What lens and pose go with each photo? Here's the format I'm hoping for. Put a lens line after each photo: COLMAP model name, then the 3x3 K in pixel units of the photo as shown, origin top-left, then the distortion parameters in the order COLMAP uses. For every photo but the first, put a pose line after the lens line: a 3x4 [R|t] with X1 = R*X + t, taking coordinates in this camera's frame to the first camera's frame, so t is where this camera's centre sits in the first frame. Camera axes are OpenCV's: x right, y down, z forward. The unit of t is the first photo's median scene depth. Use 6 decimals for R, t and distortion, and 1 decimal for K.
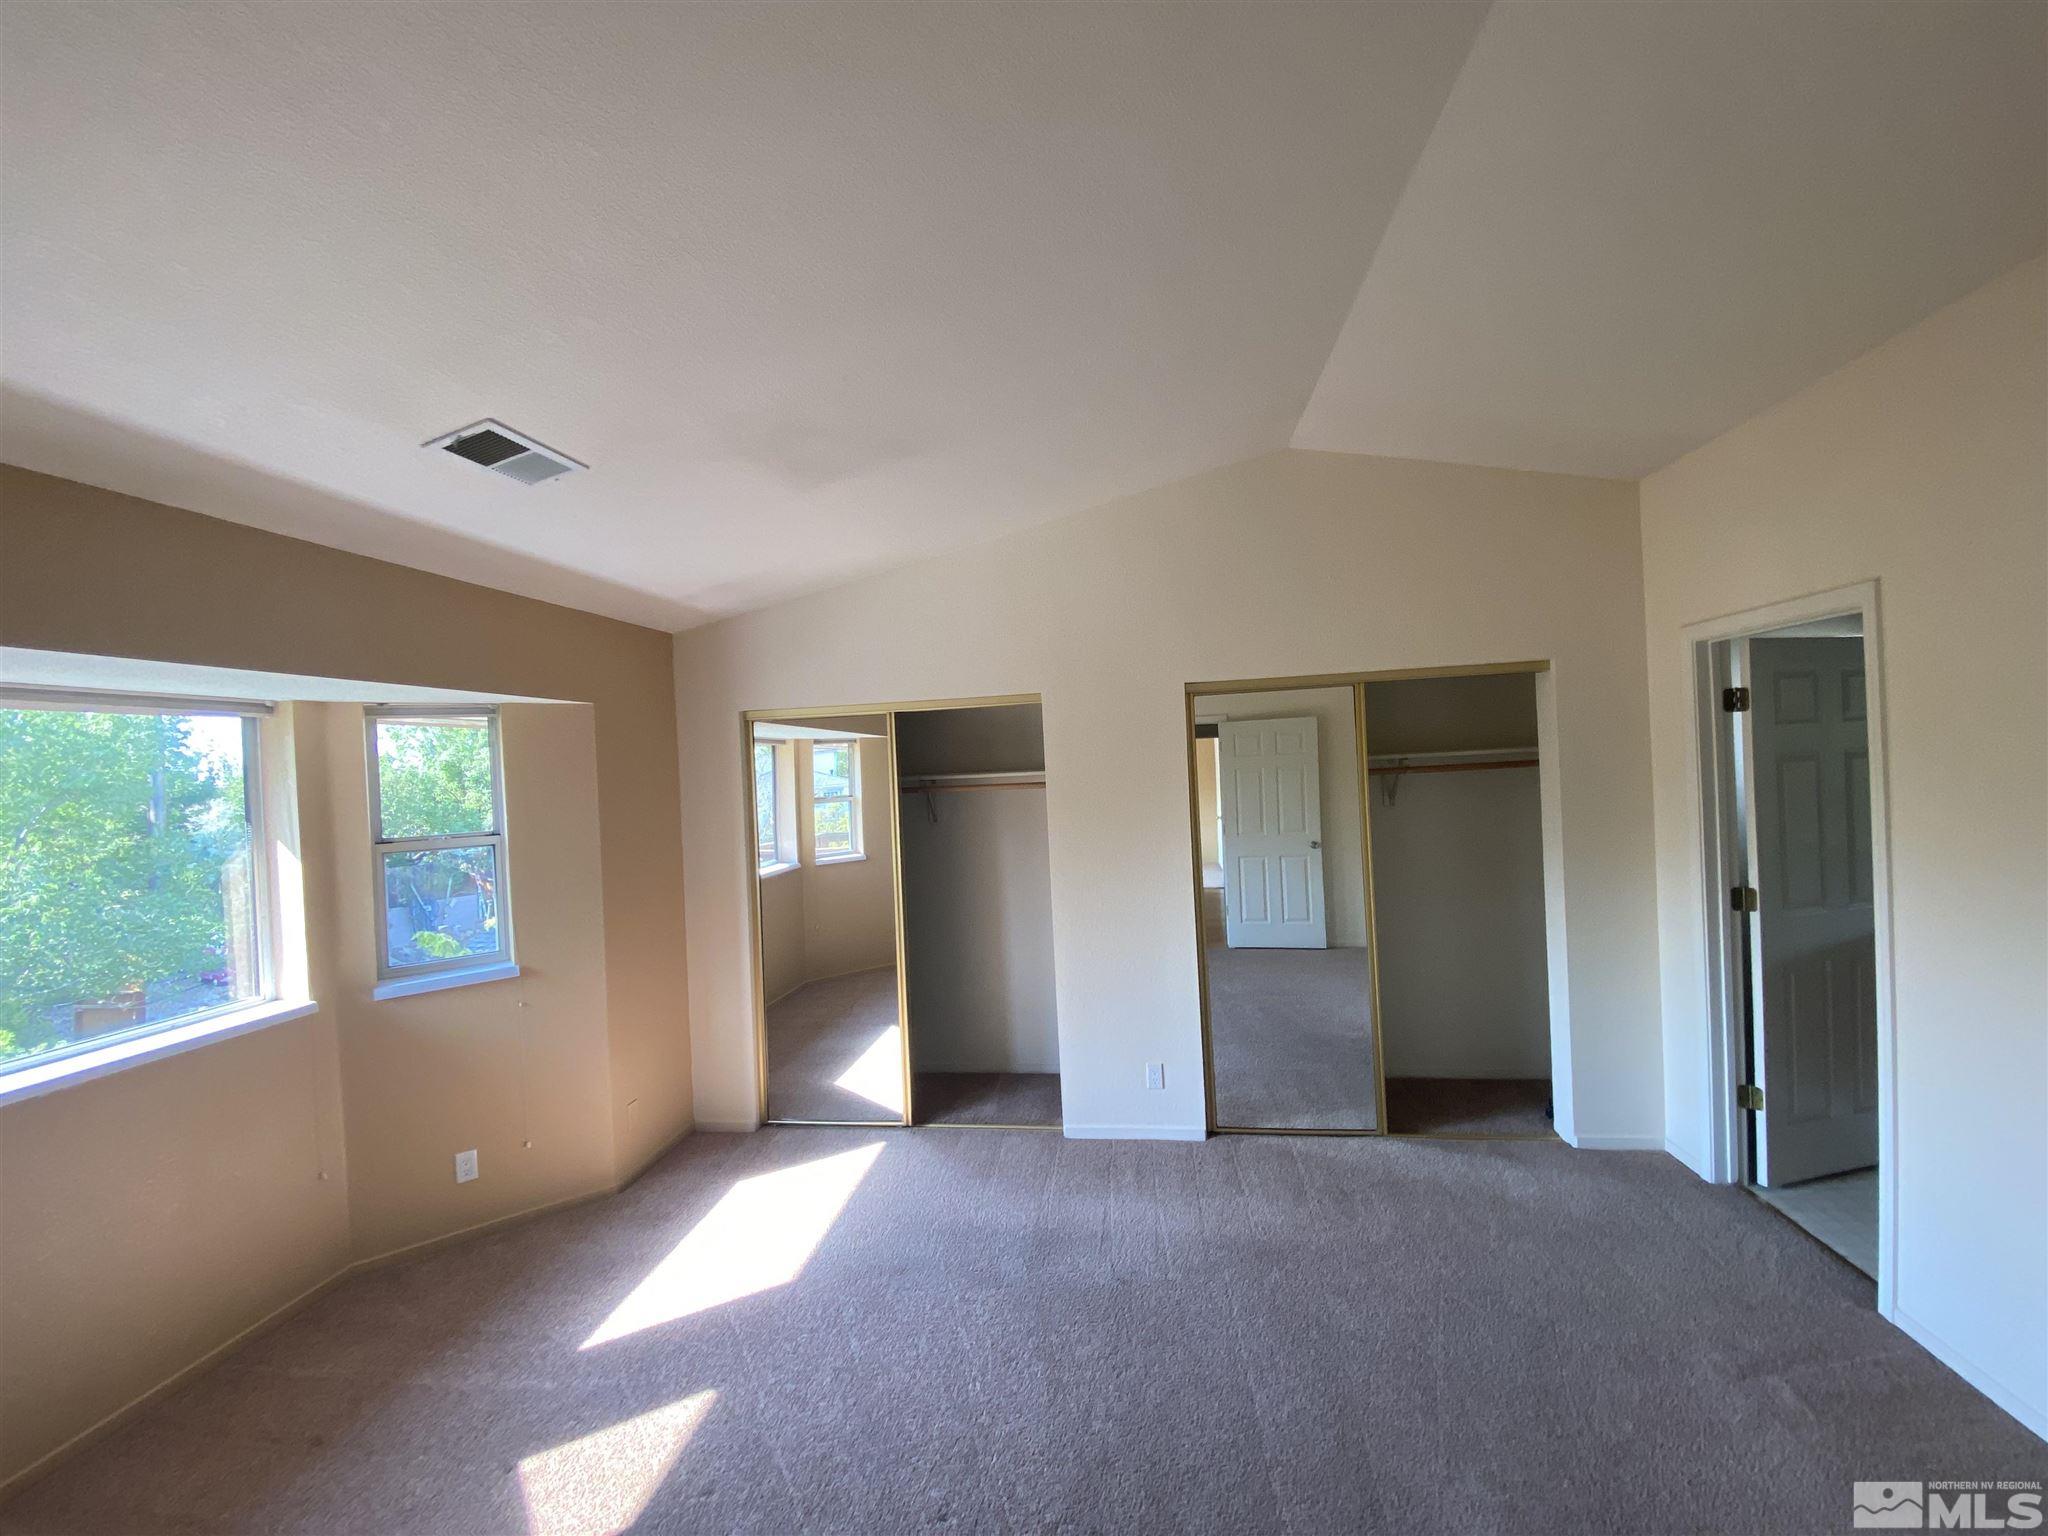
lens RADIAL K [[823.3, 0, 1035.6], [0, 823.3, 762.3], [0, 0, 1]] dist [0.017074, -0.019788]
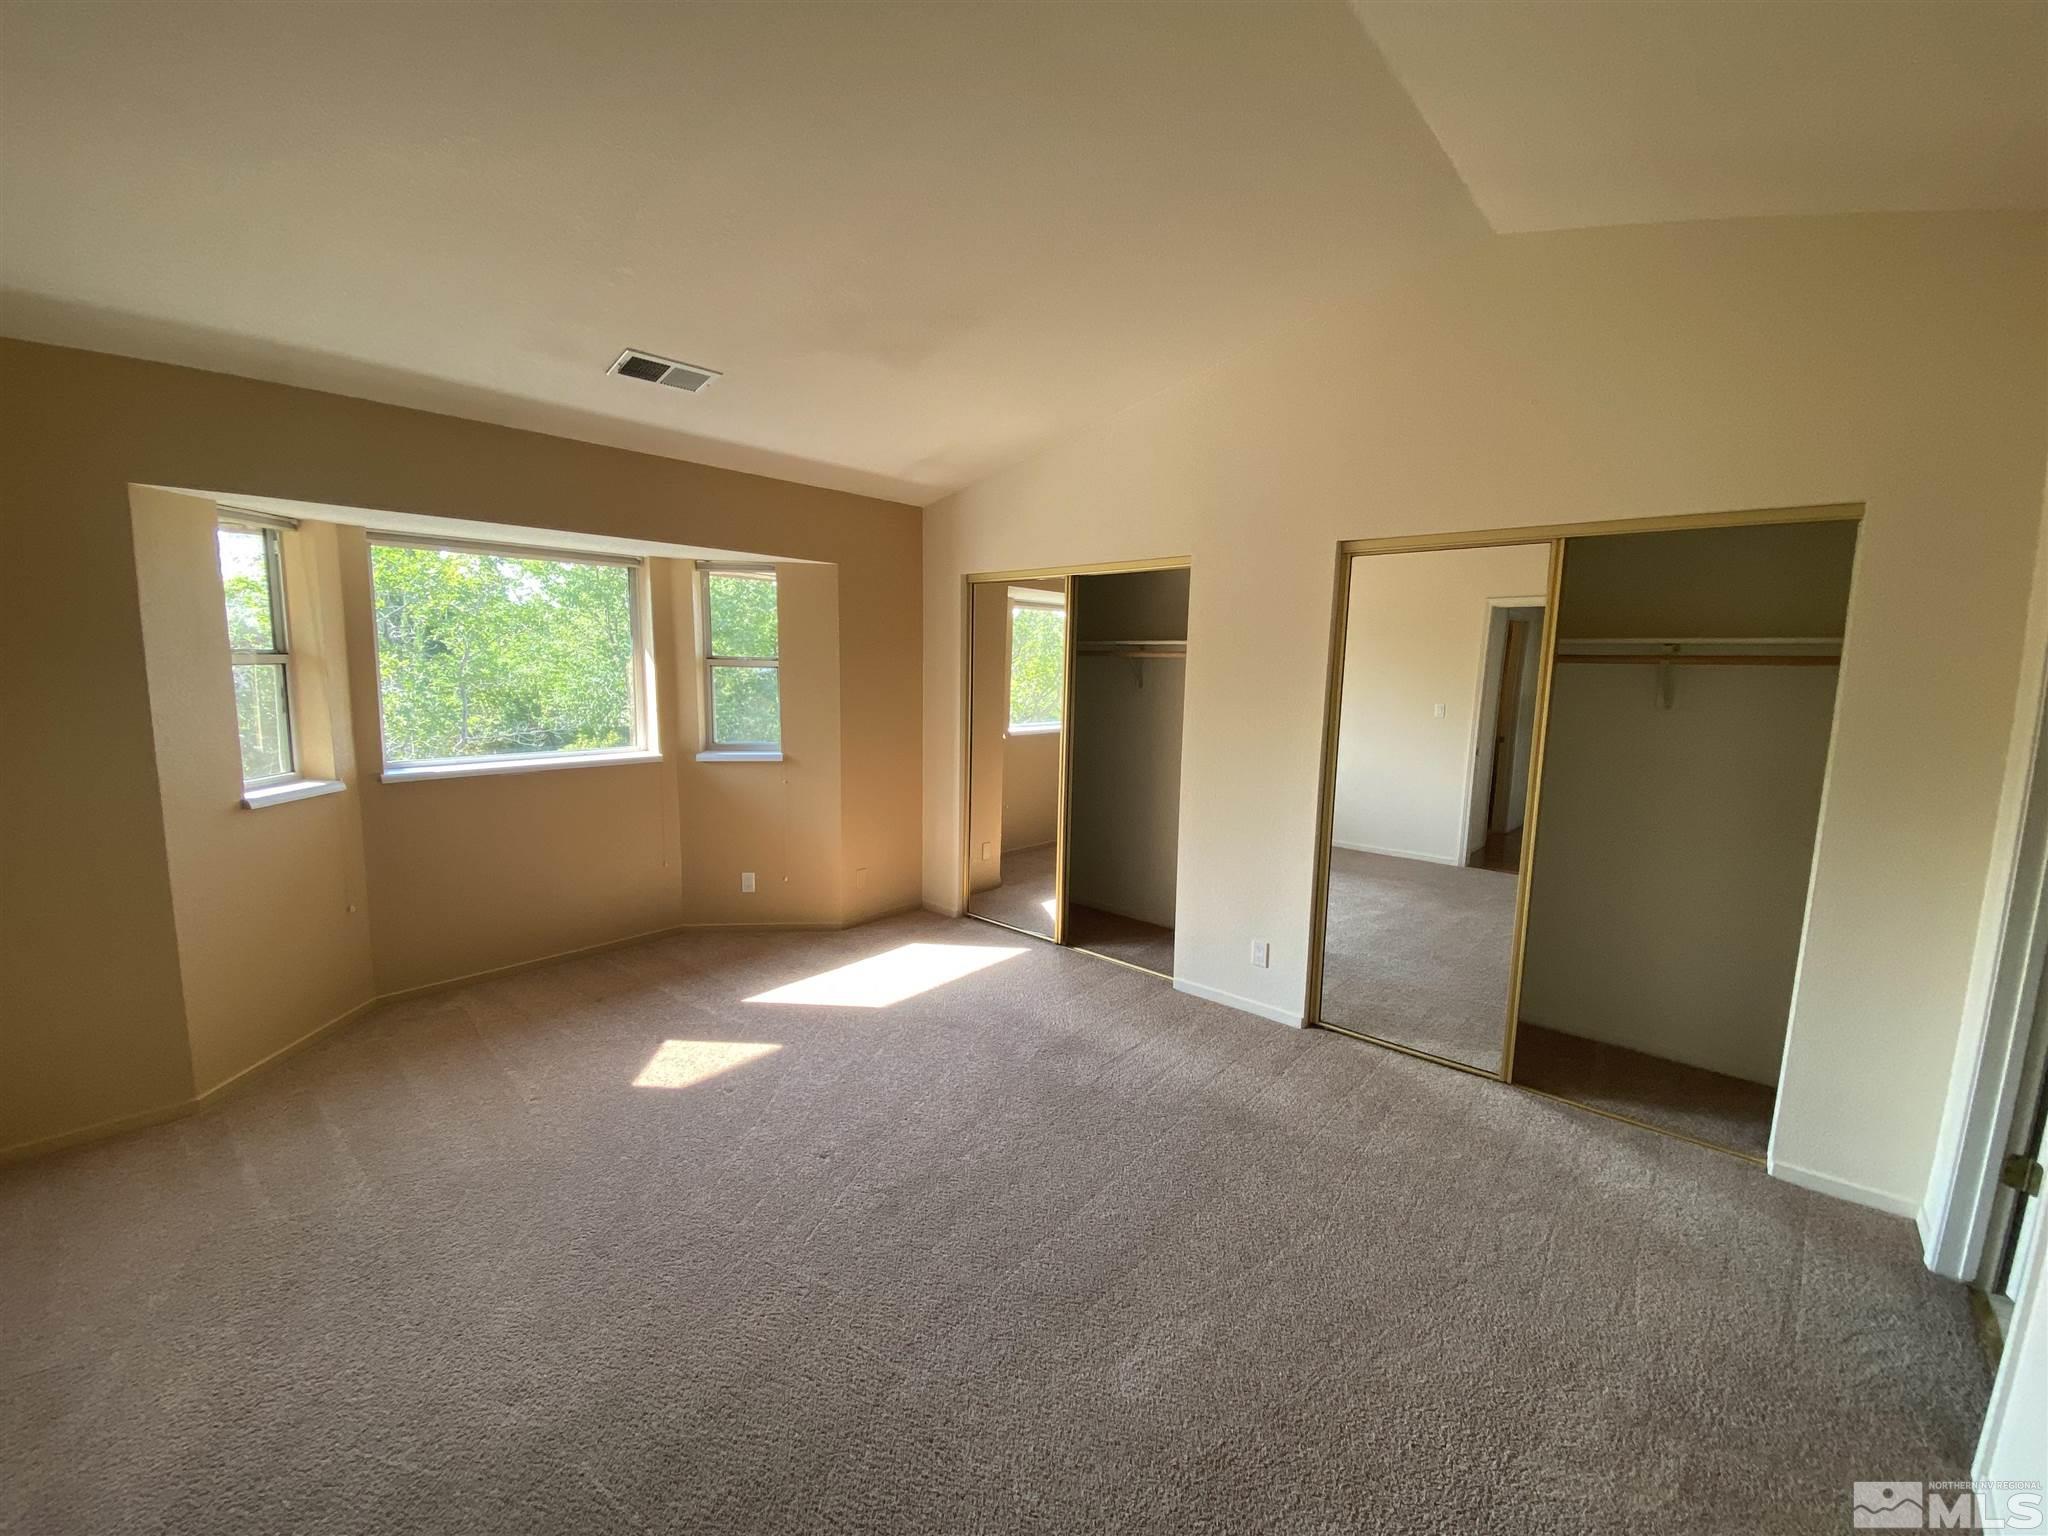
lens RADIAL K [[823.3, 0, 1035.6], [0, 823.3, 762.3], [0, 0, 1]] dist [0.017074, -0.019788]
pose [[0.843294, 0.130453, -0.521380, 0.458643], [-0.059058, 0.986713, 0.151362, 0.022972], [0.534198, -0.096851, 0.839793, 0.054230]]
